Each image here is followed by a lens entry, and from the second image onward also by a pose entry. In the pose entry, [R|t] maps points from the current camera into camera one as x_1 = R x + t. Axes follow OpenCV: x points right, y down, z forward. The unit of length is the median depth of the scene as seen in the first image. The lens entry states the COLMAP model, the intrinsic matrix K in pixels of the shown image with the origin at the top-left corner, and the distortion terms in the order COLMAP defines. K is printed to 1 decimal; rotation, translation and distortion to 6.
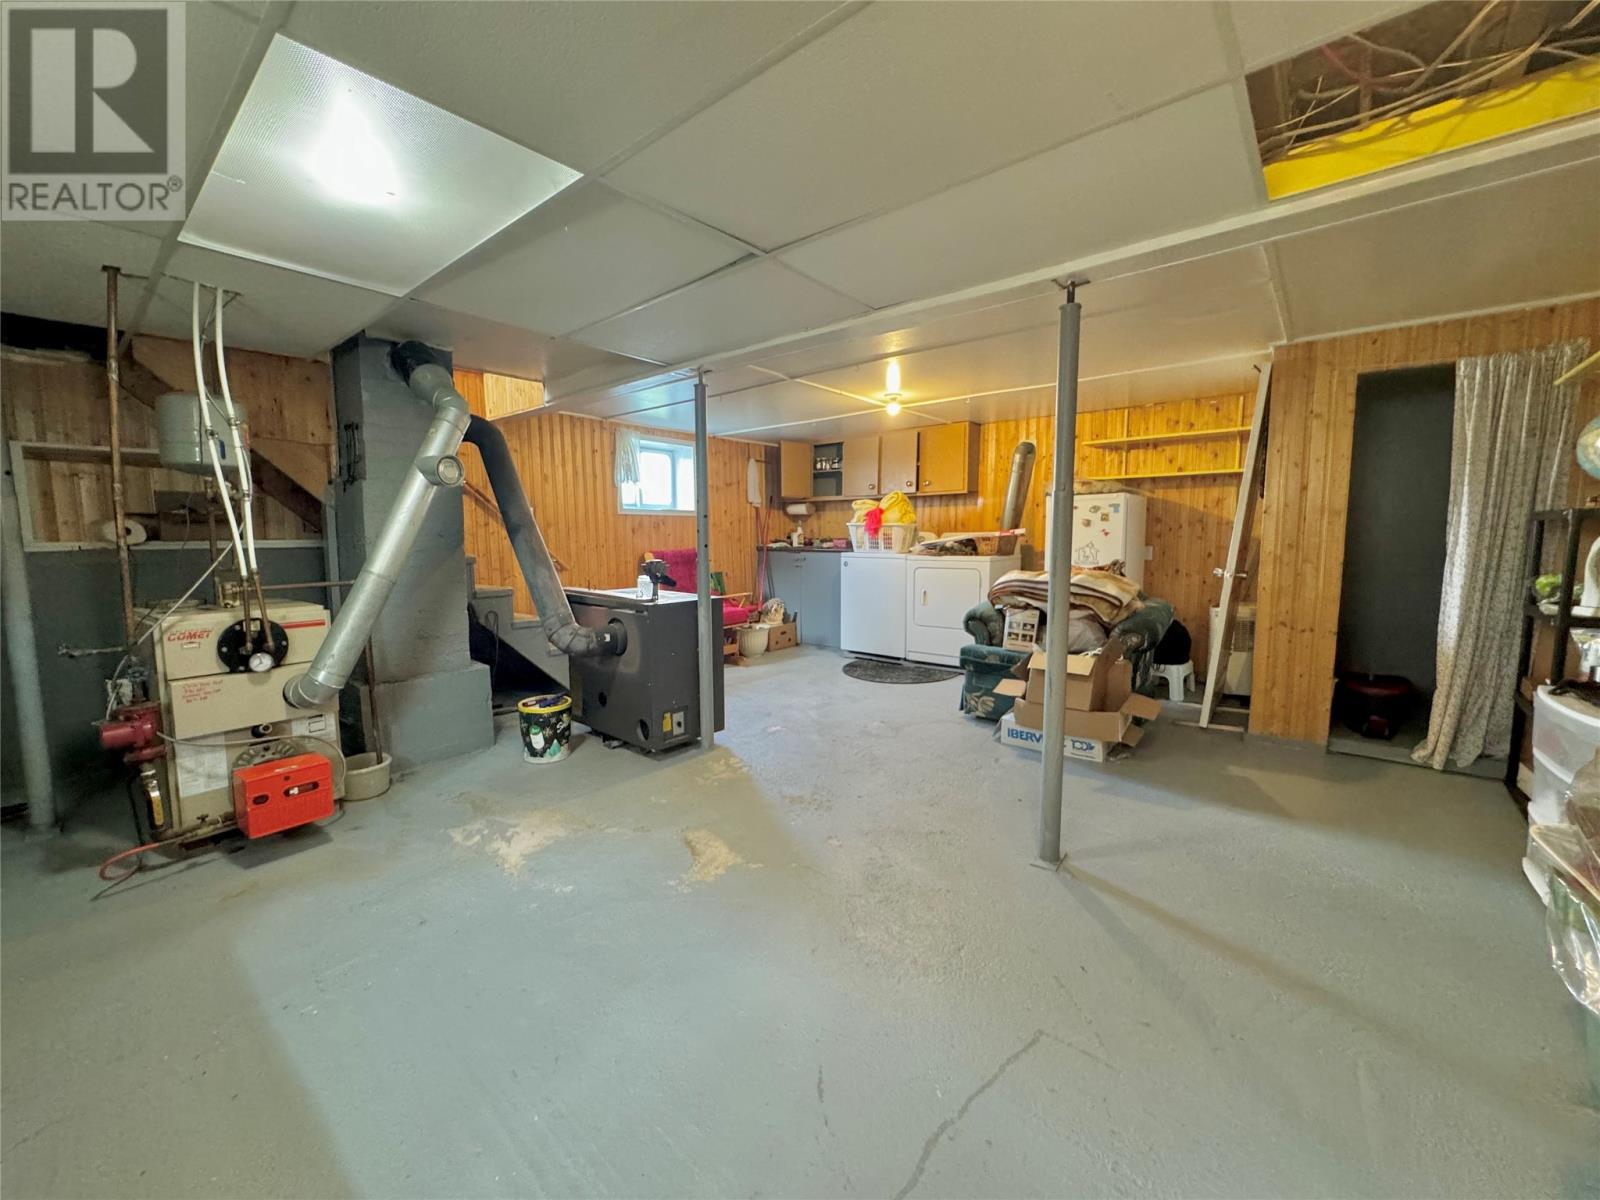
lens RADIAL K [[634.9, 0, 800.0], [0, 634.9, 600.0], [0, 0, 1]] dist [-0.014341, -0.000165]
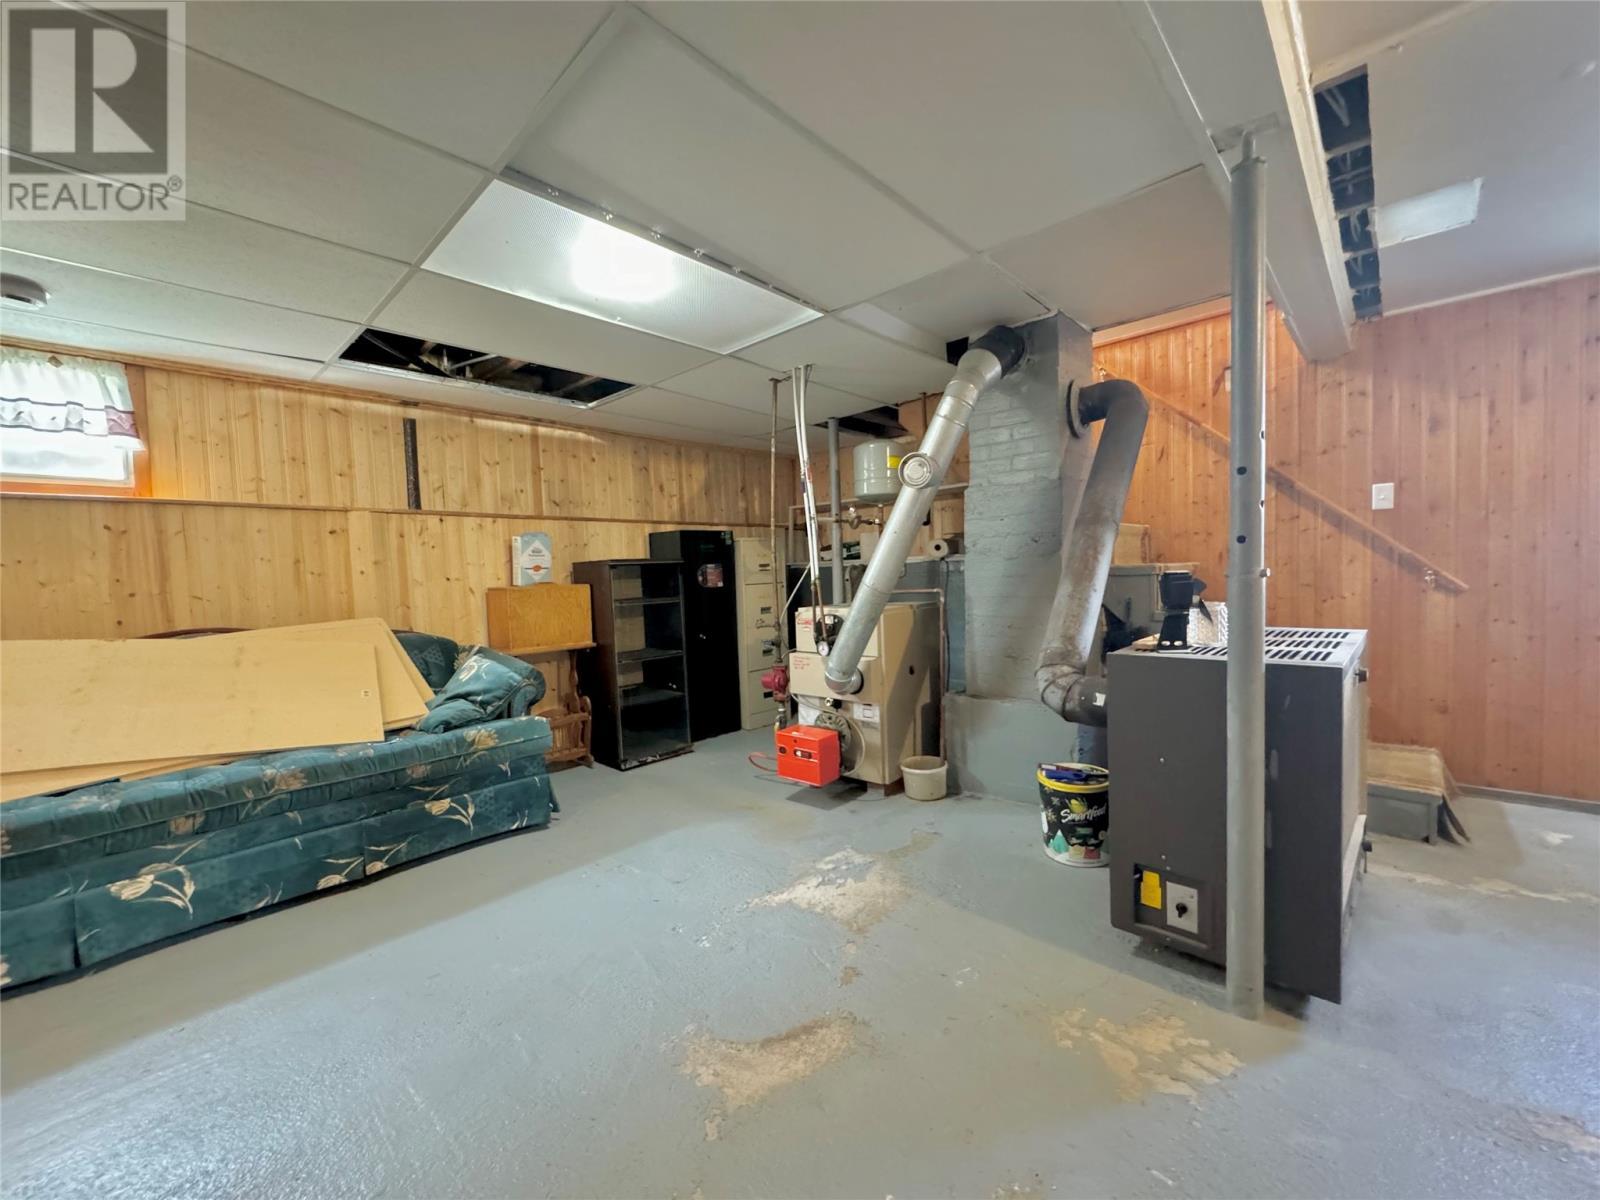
lens RADIAL K [[634.9, 0, 800.0], [0, 634.9, 600.0], [0, 0, 1]] dist [-0.014341, -0.000165]
pose [[-0.067410, 0.048061, -0.996567, 0.386997], [-0.068466, 0.996262, 0.052677, -0.057861], [0.995373, 0.071782, -0.063868, 0.949700]]
